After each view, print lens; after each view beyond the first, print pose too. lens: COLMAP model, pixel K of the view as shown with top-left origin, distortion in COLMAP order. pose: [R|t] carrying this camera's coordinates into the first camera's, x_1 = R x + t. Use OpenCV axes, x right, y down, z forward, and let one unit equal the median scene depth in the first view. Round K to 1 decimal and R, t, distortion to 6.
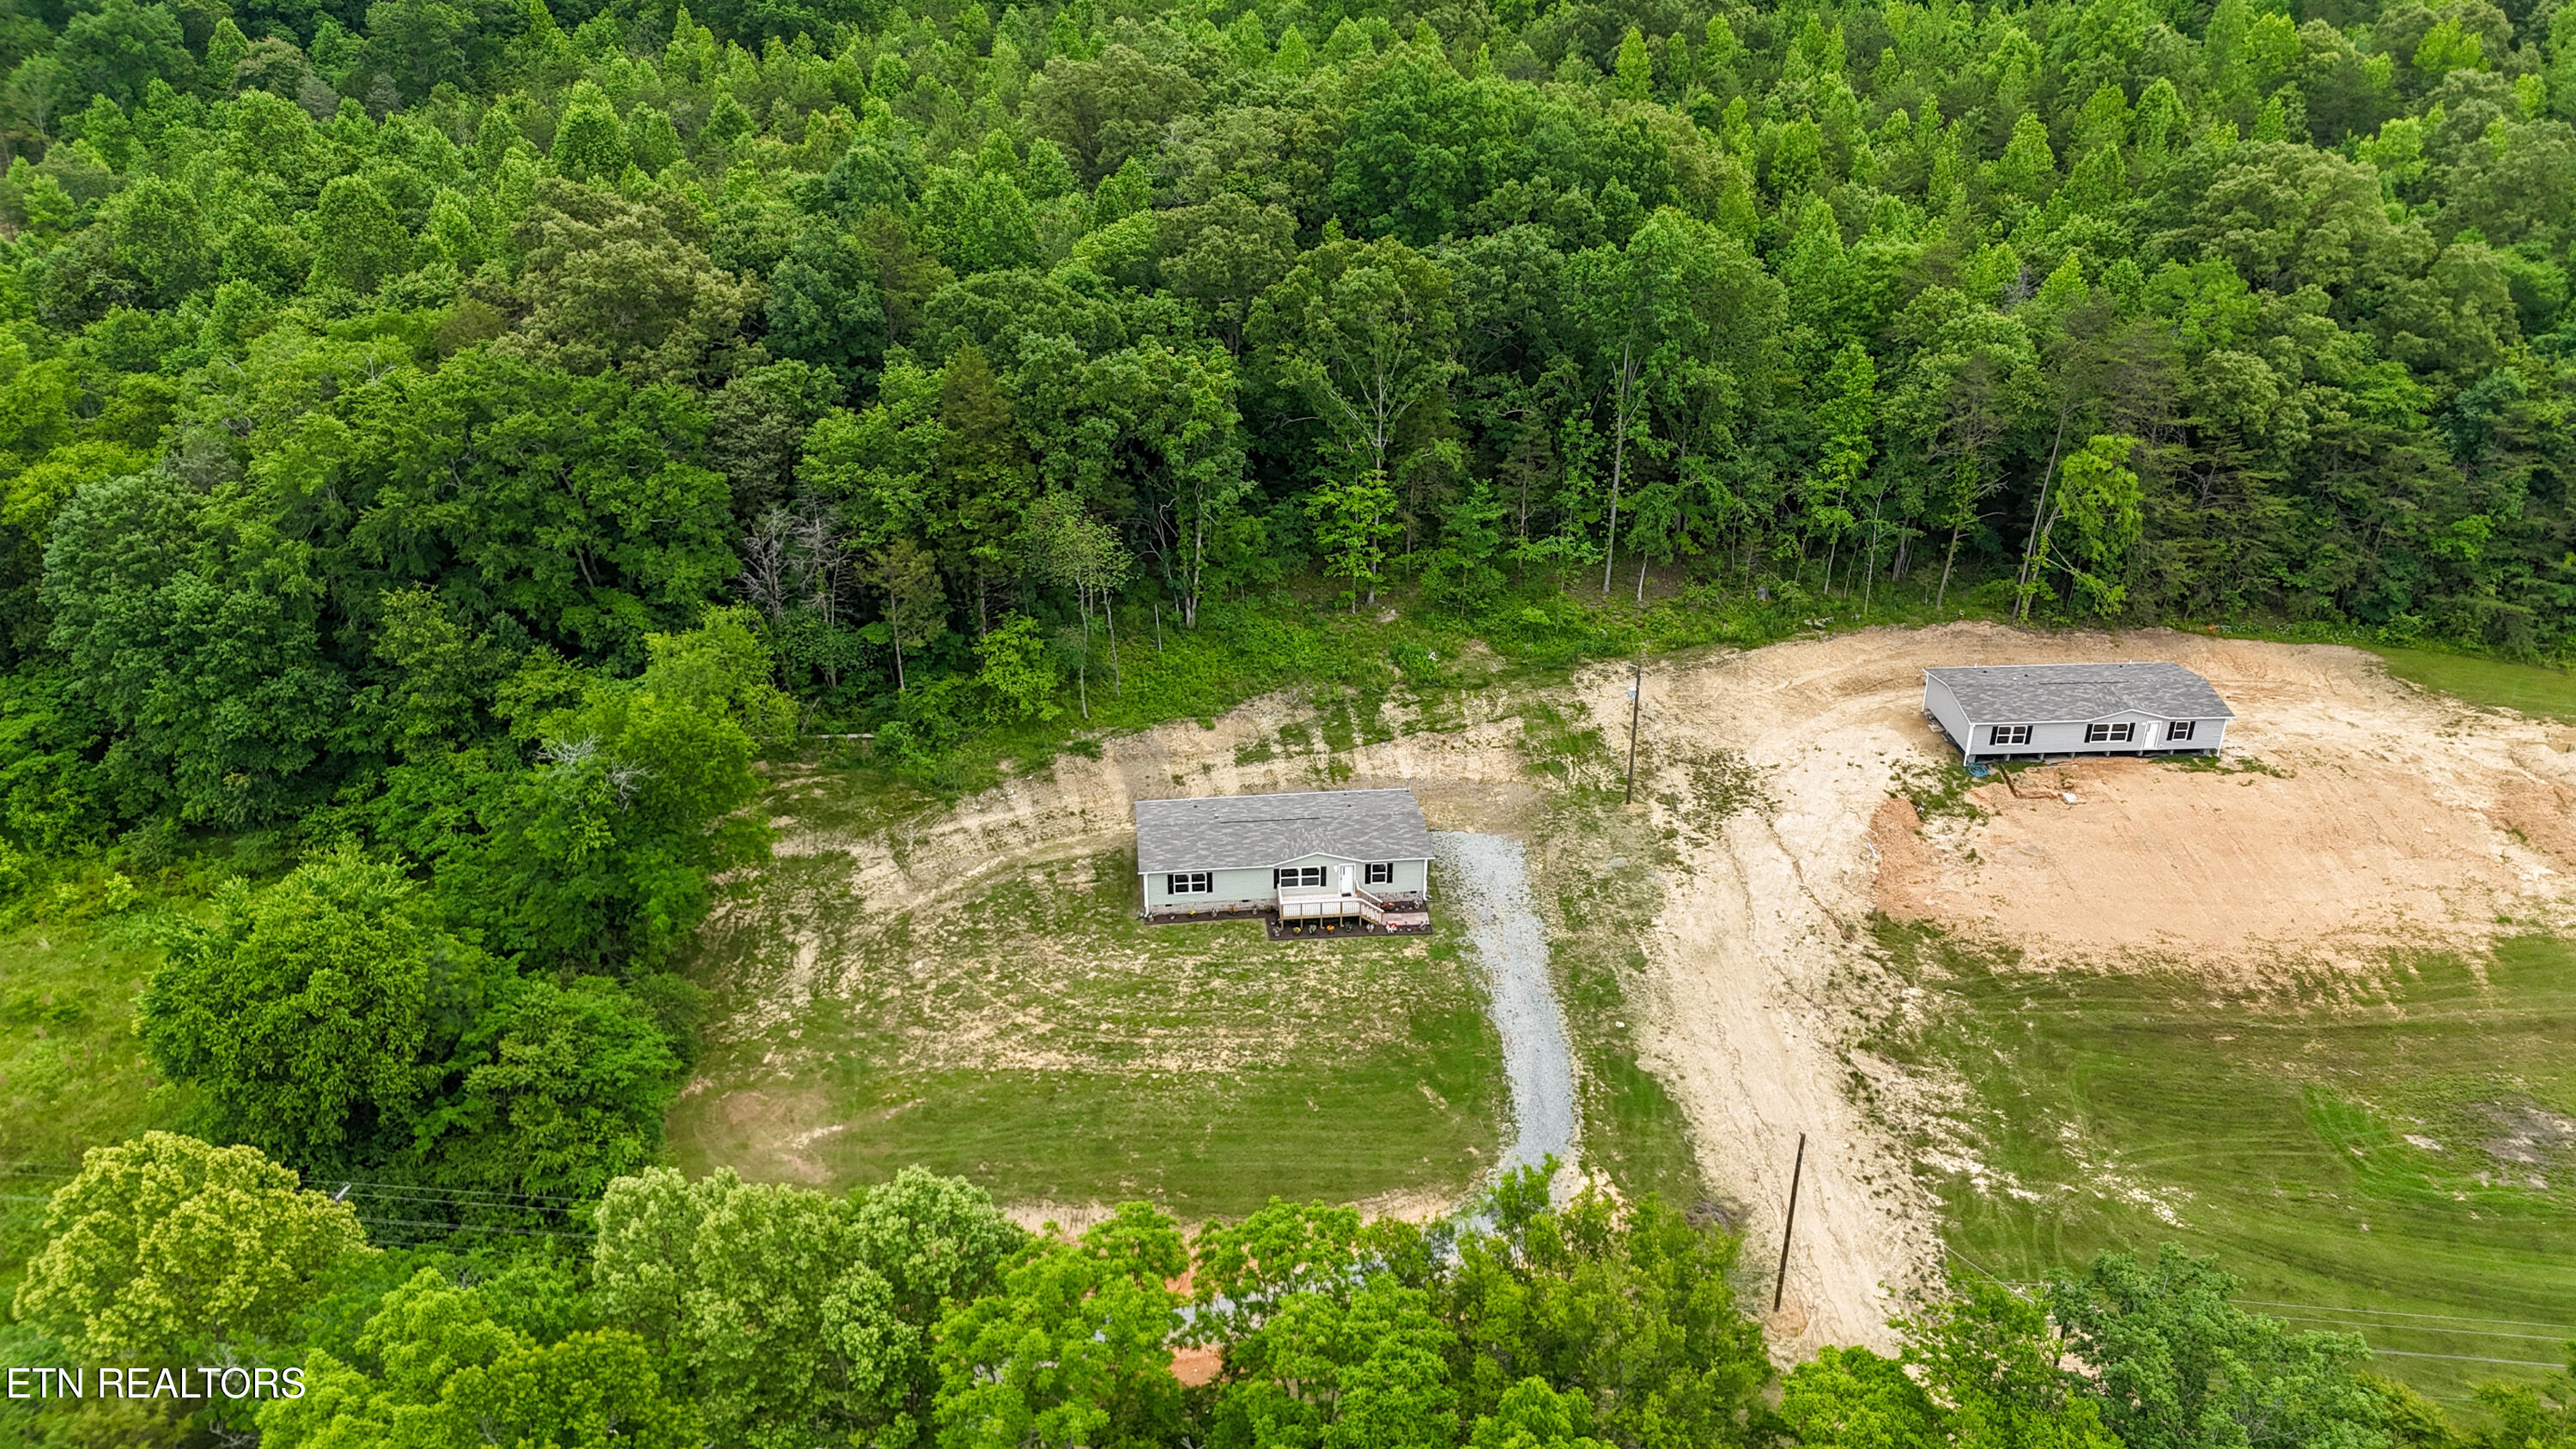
lens RADIAL K [[1883.6, 0, 1286.6], [0, 1883.6, 735.0], [0, 0, 1]] dist [0.078245, -0.090944]
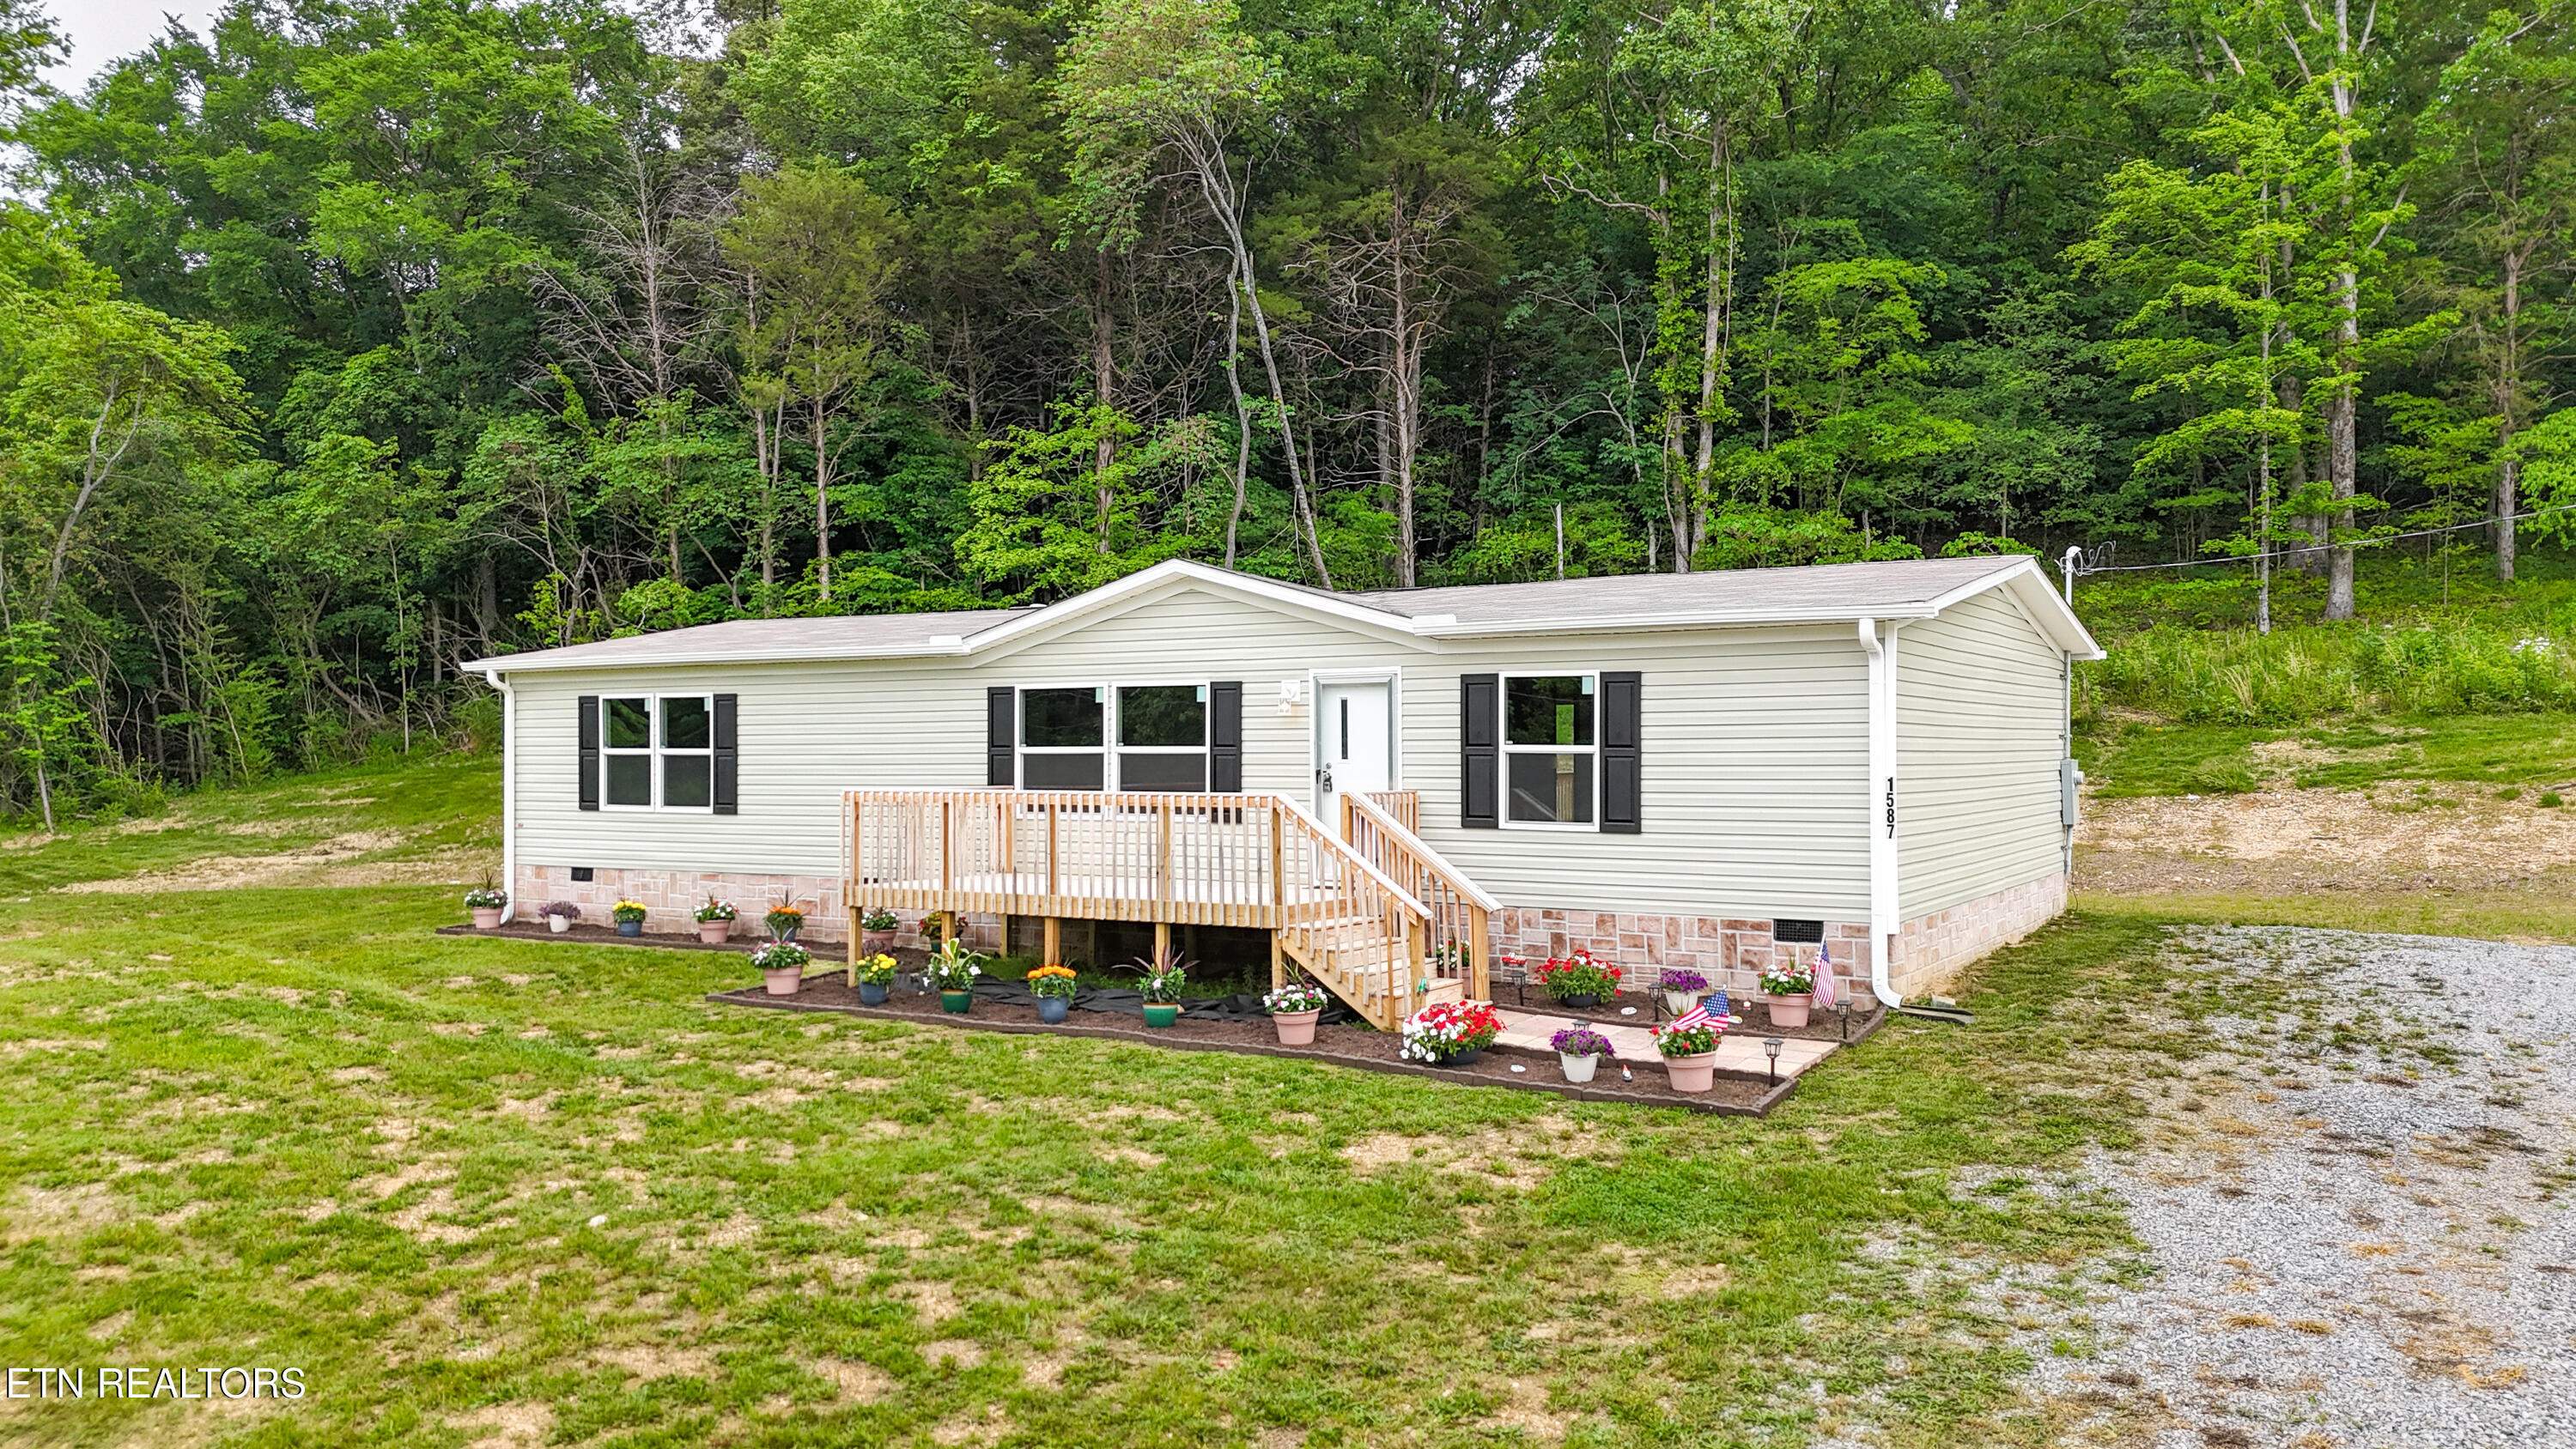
lens RADIAL K [[1883.6, 0, 1309.7], [0, 1883.6, 724.8], [0, 0, 1]] dist [0.078245, -0.090944]
pose [[0.803523, -0.011607, -0.595161, 0.120020], [-0.262288, 0.890621, -0.371483, 0.130095], [0.534374, 0.454599, 0.712590, 0.879117]]
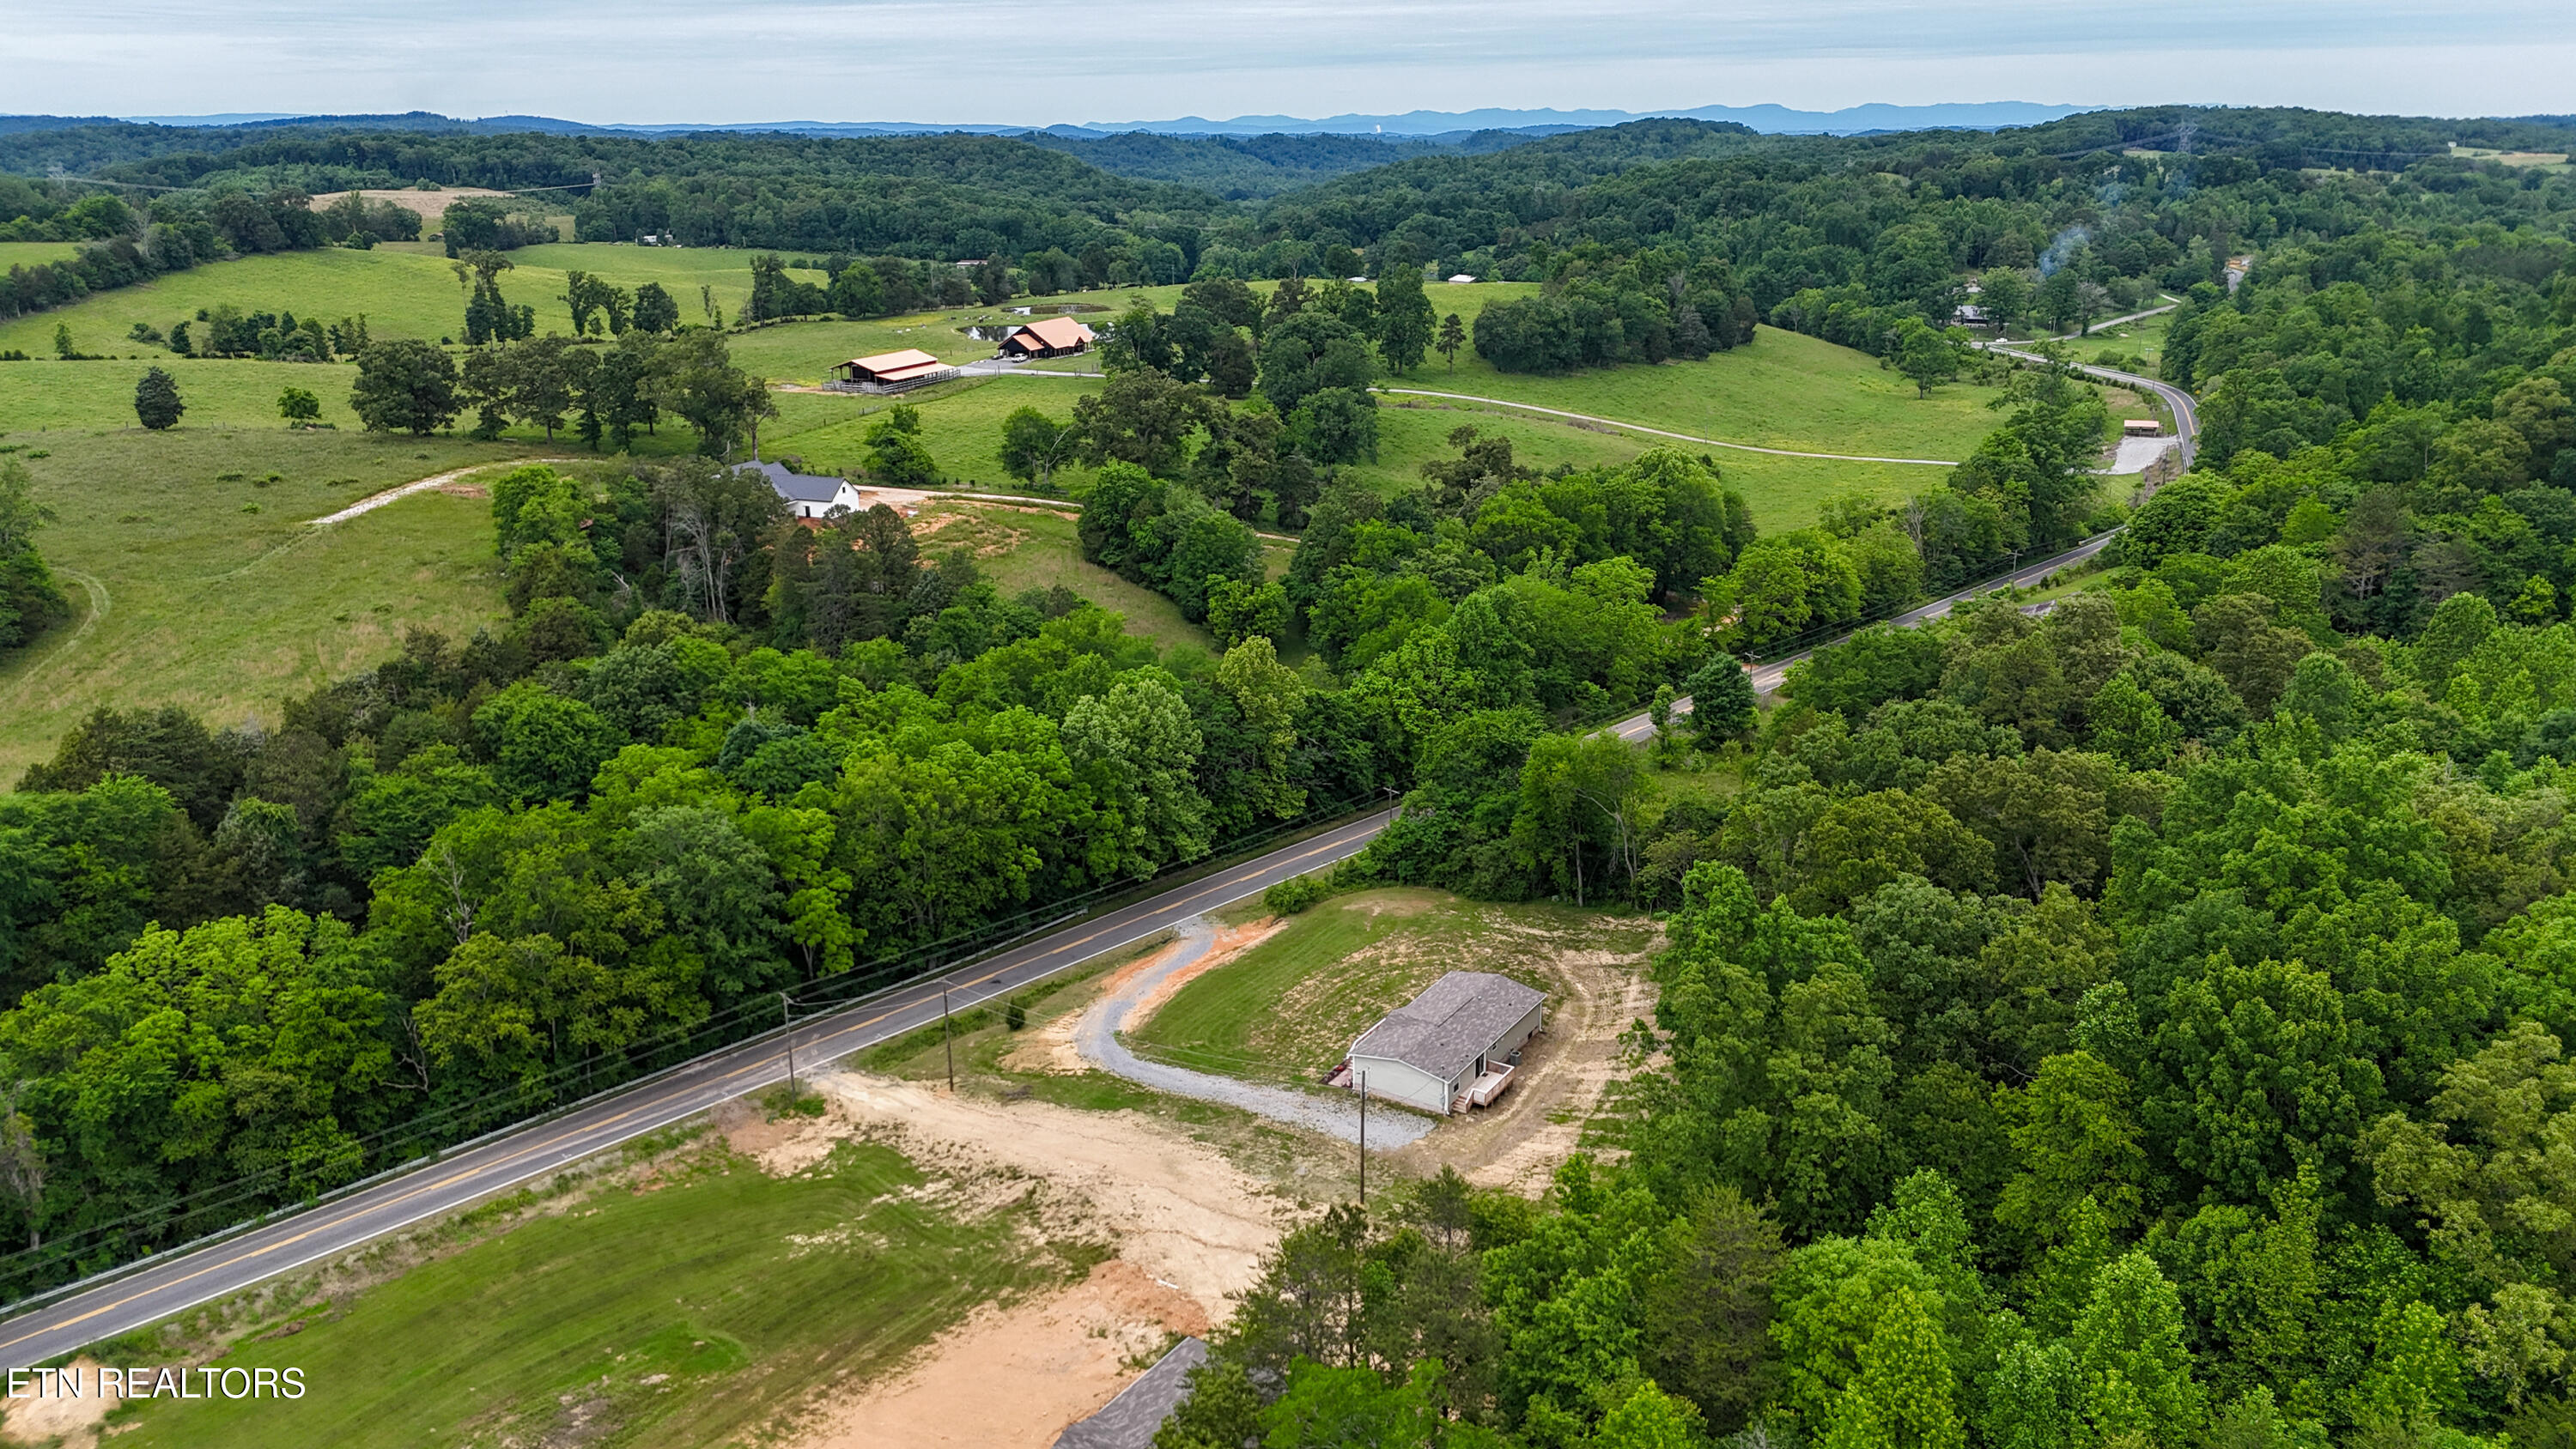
lens RADIAL K [[1883.6, 0, 1269.4], [0, 1883.6, 681.1], [0, 0, 1]] dist [0.078245, -0.090944]
pose [[-0.619766, 0.221259, -0.752951, 1.021885], [-0.342968, 0.786601, 0.513450, -0.776516], [0.705878, 0.576457, -0.411624, 1.333419]]
